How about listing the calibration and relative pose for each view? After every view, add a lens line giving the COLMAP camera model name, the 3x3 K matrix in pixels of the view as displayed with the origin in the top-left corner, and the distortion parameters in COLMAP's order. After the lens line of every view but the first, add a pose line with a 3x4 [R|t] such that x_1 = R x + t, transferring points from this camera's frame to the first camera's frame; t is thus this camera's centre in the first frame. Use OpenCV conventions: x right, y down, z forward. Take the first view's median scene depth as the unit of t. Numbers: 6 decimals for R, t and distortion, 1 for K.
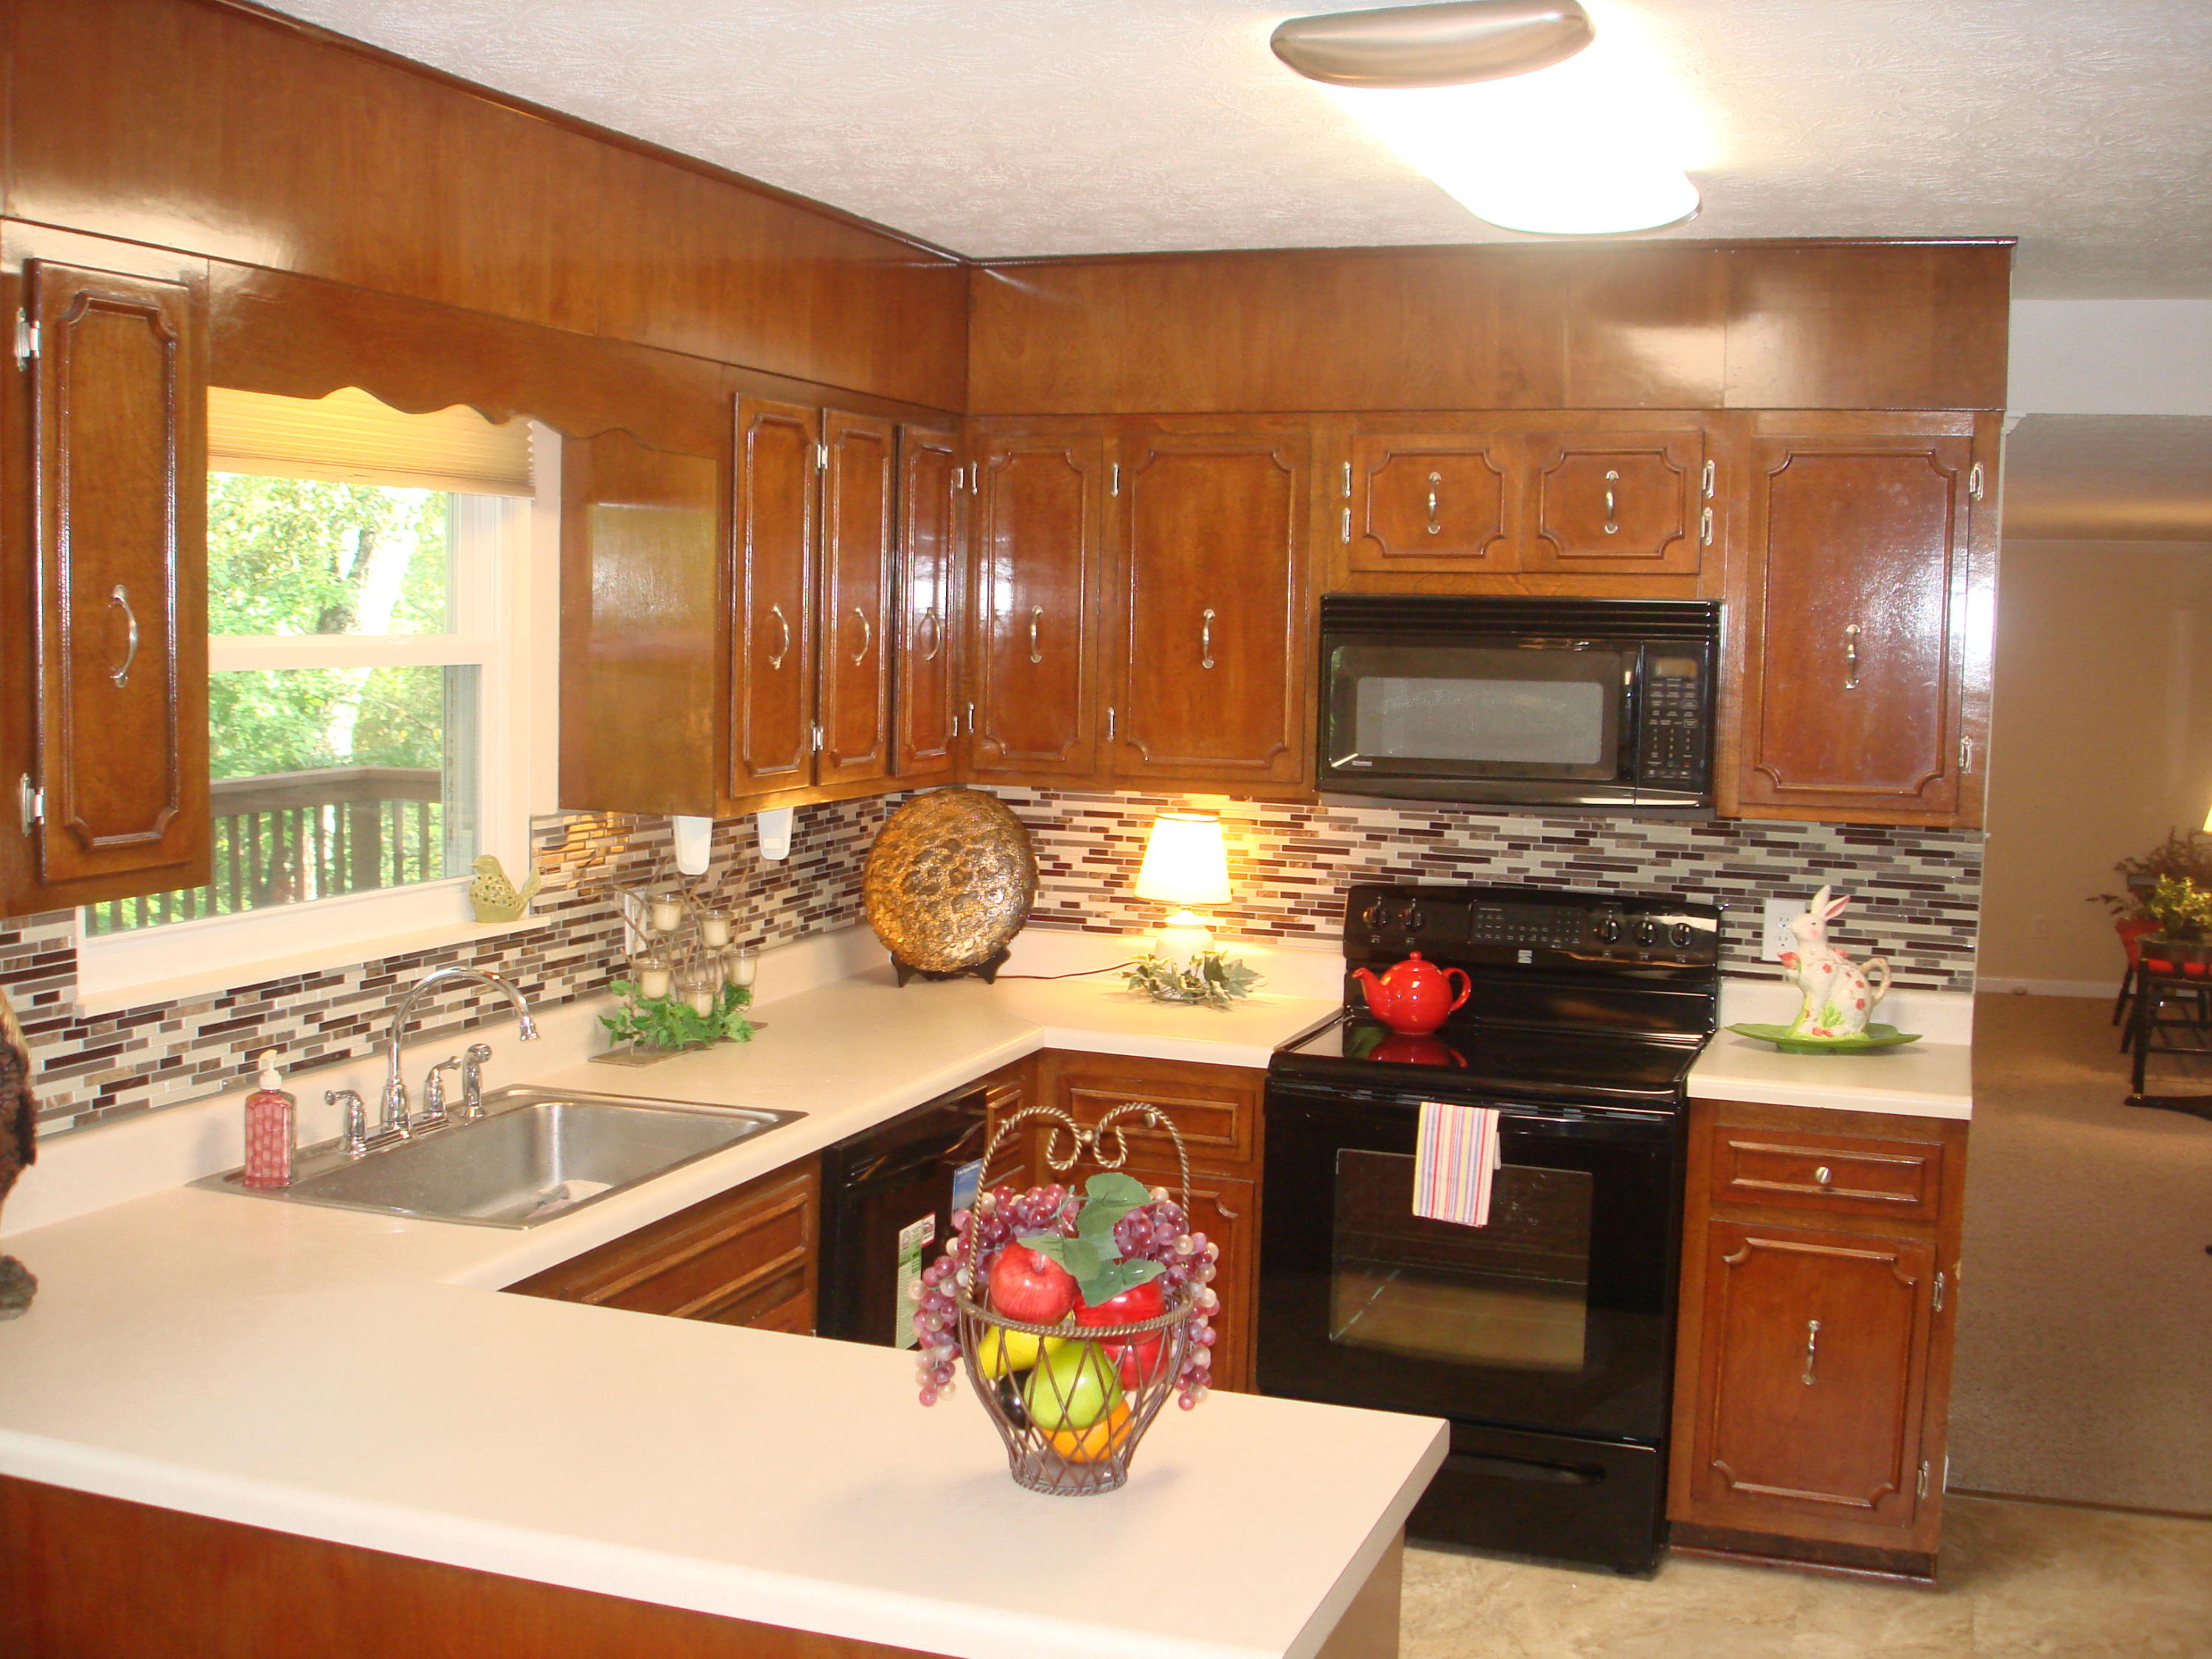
lens RADIAL K [[2458.0, 0, 1080.5], [0, 2458.0, 850.8], [0, 0, 1]] dist [-0.067832, -0.143773]
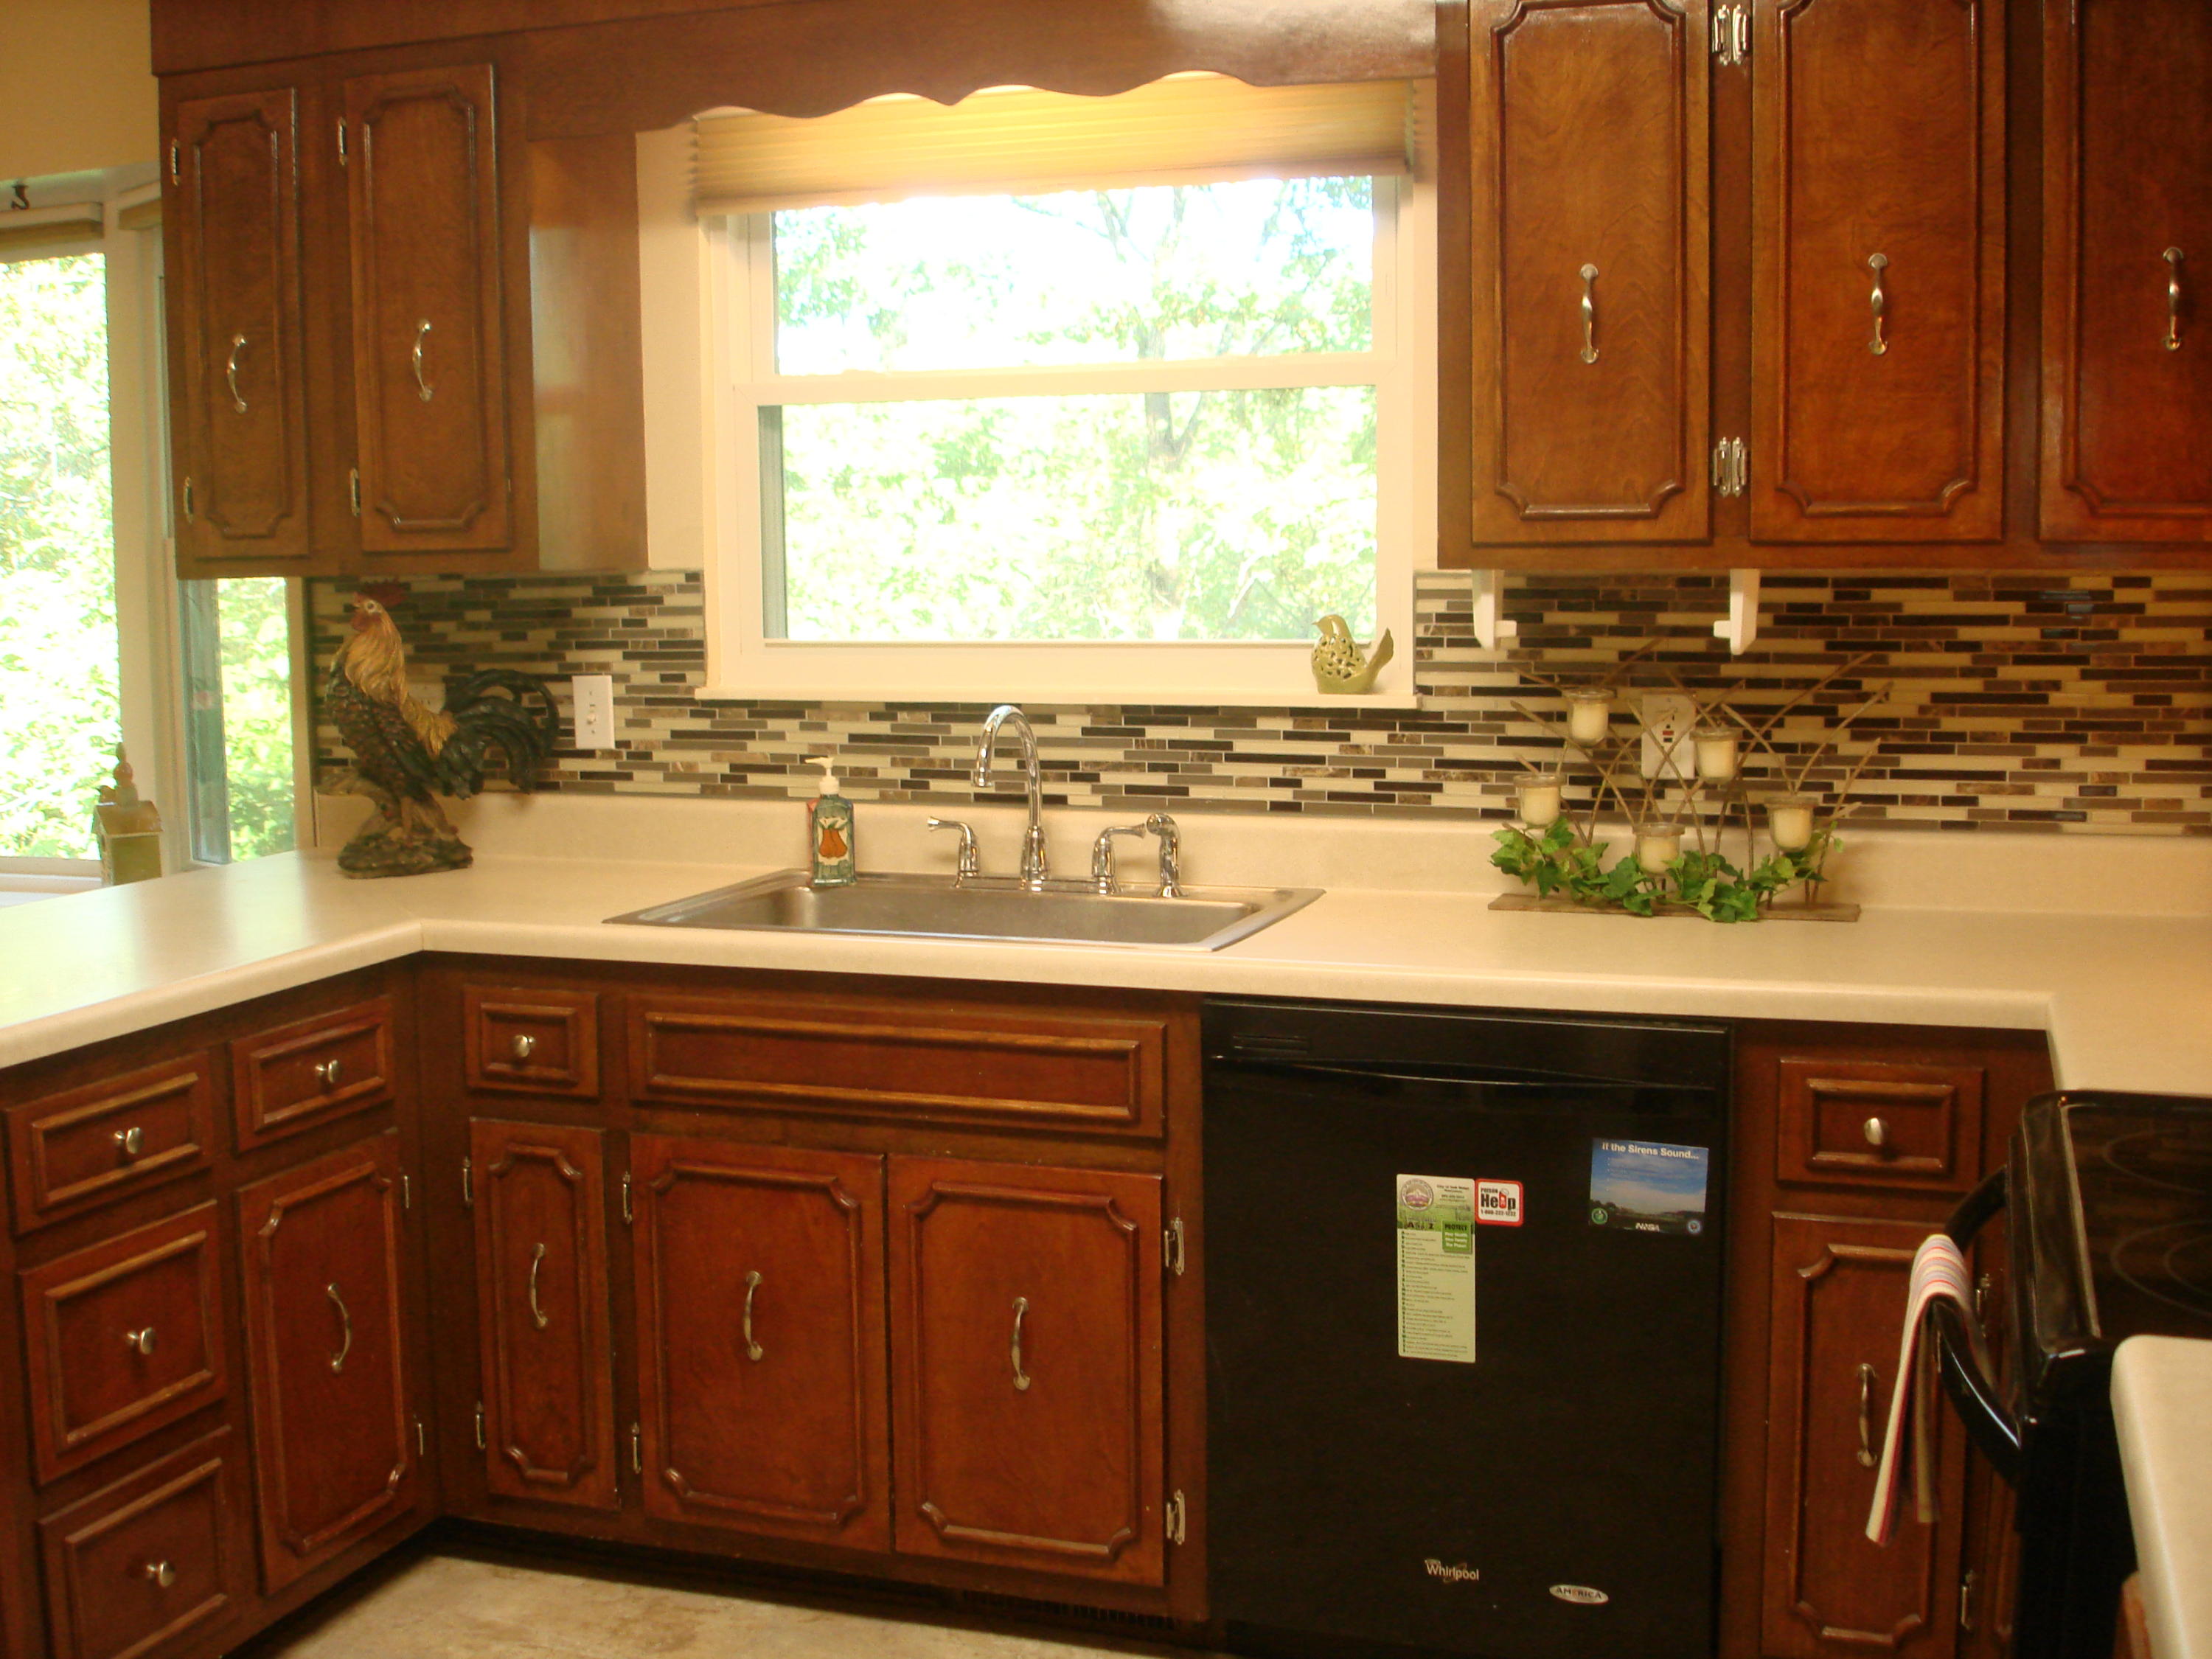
lens RADIAL K [[2458.0, 0, 1080.5], [0, 2458.0, 850.8], [0, 0, 1]] dist [-0.067832, -0.143773]
pose [[0.007324, 0.099821, -0.994978, 0.521620], [-0.085366, 0.991435, 0.098837, 0.005776], [0.996323, 0.084214, 0.015783, 0.786365]]
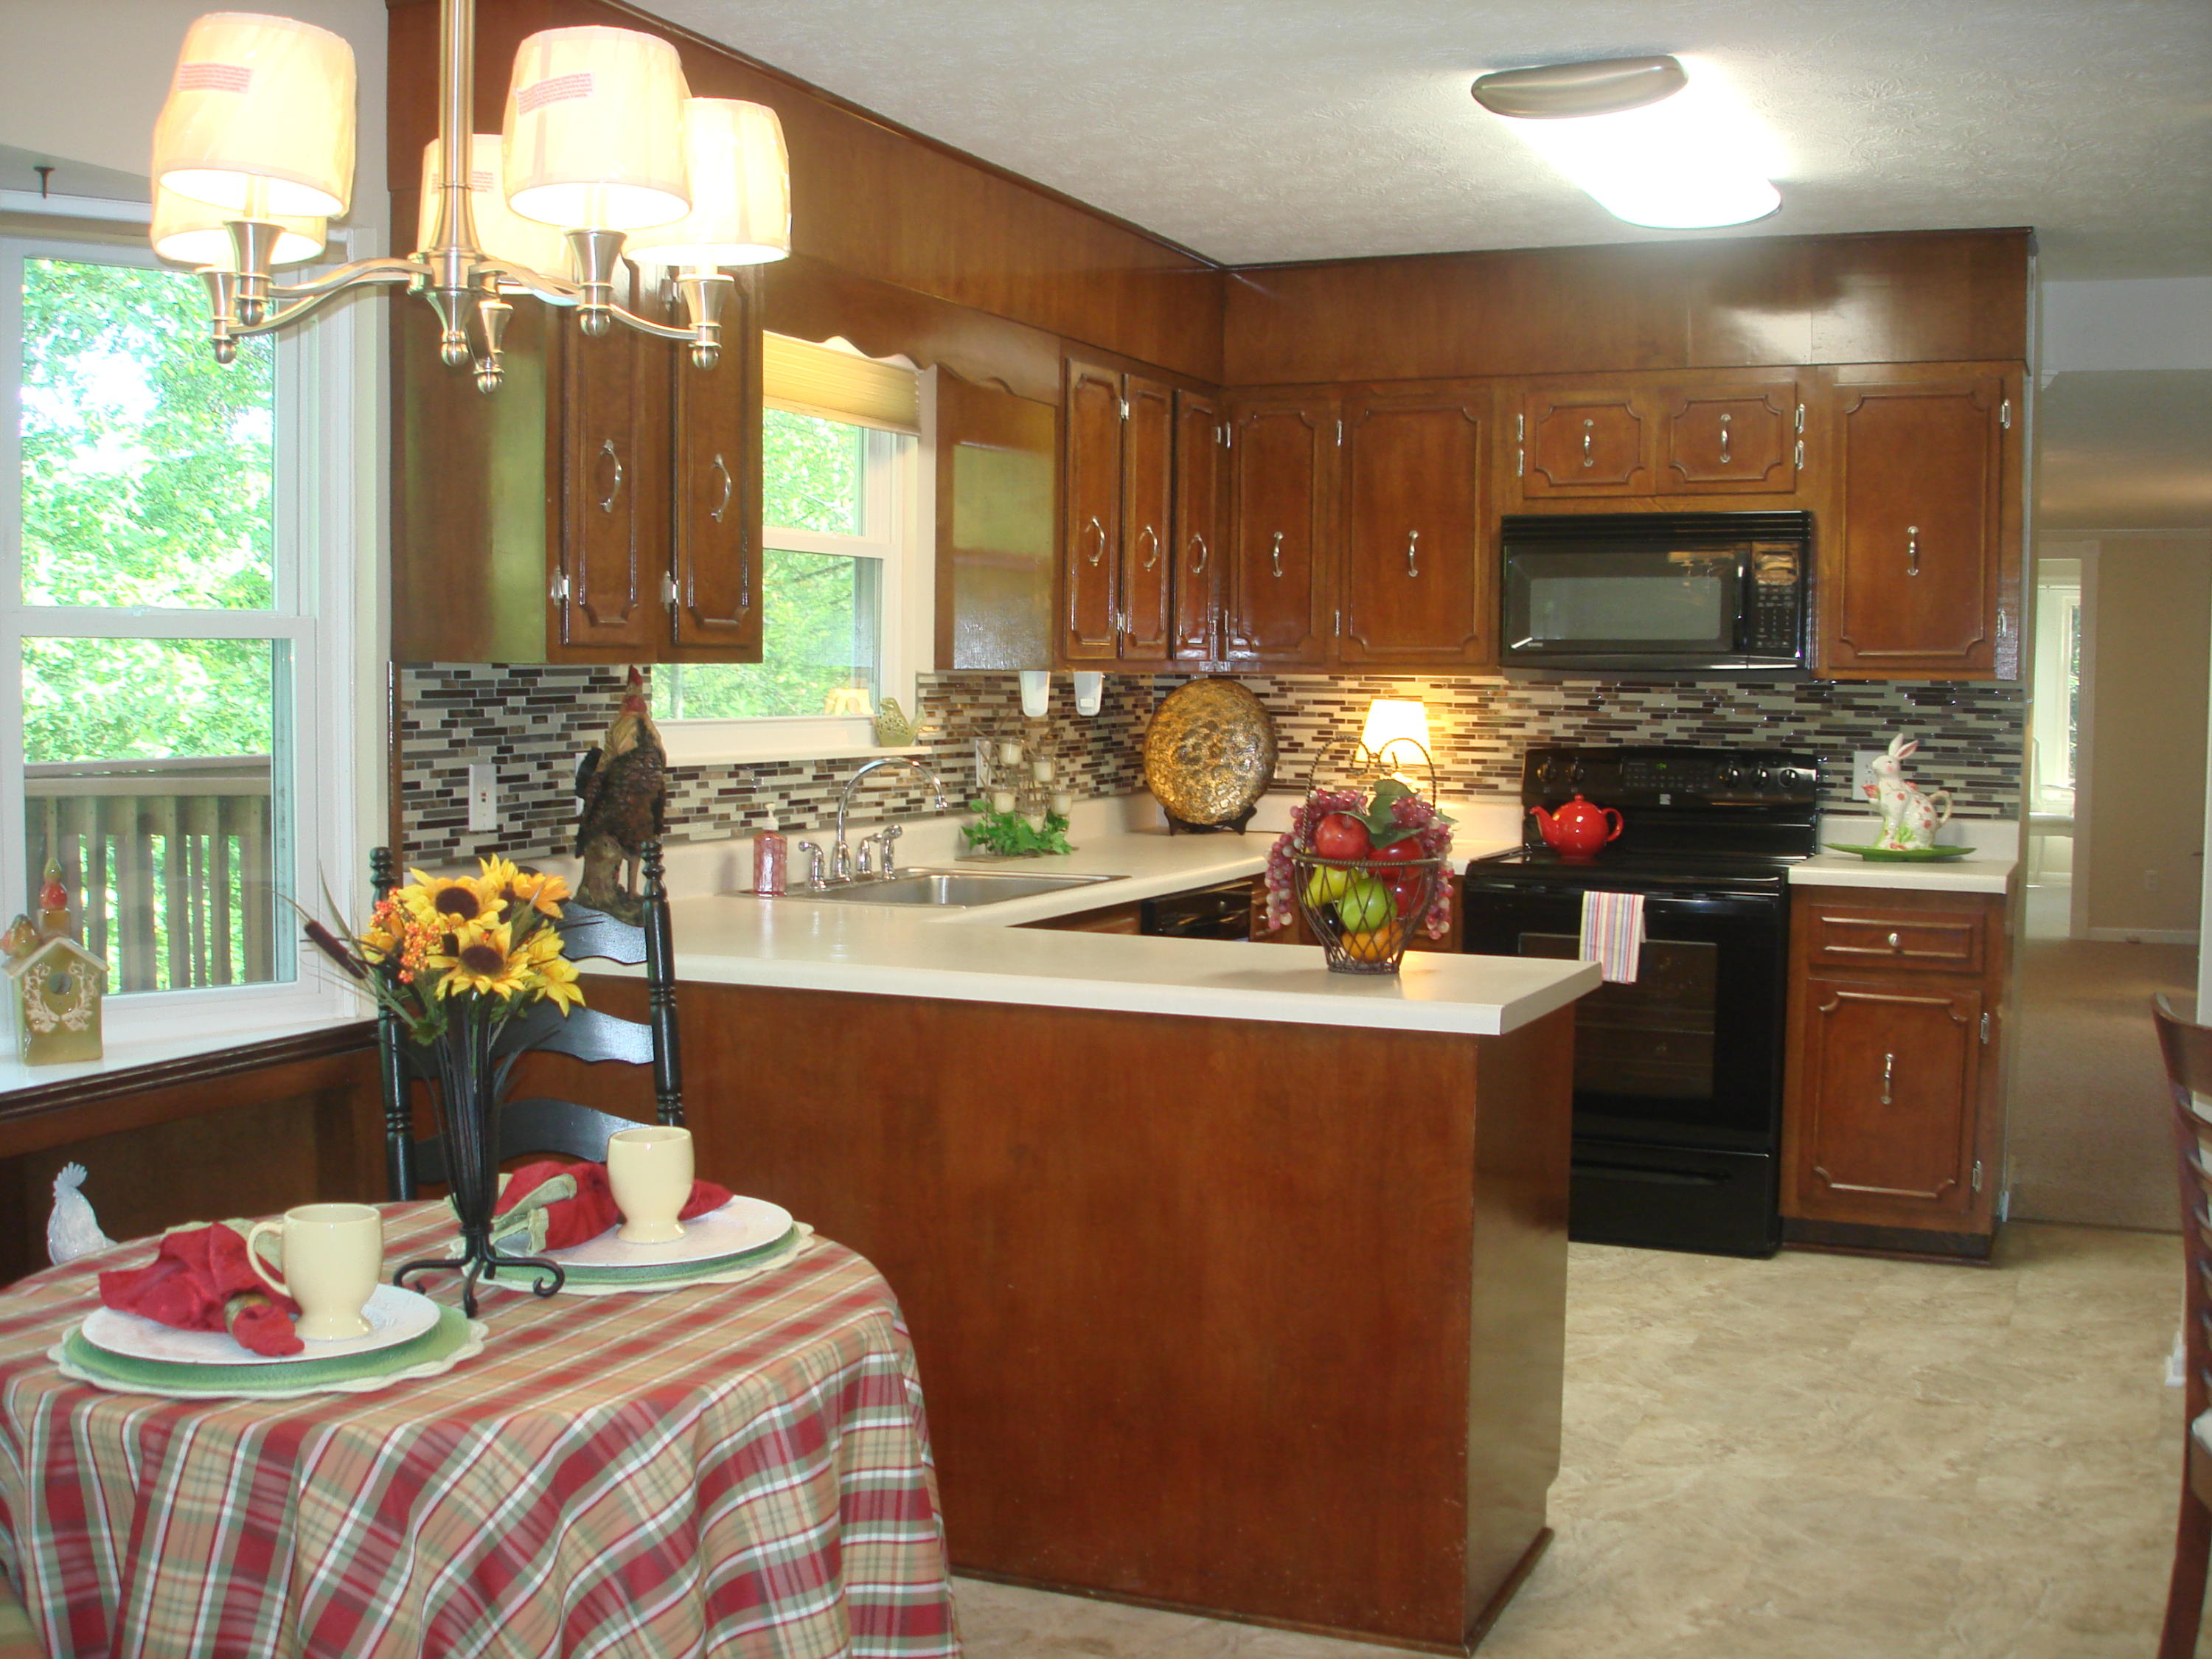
lens RADIAL K [[2455.5, 0, 1096.0], [0, 2455.5, 844.5], [0, 0, 1]] dist [-0.051050, -0.200521]
pose [[0.998200, -0.007433, -0.059517, -0.040820], [0.005810, 0.999608, -0.027391, 0.105366], [0.059698, 0.026996, 0.997851, -0.304371]]
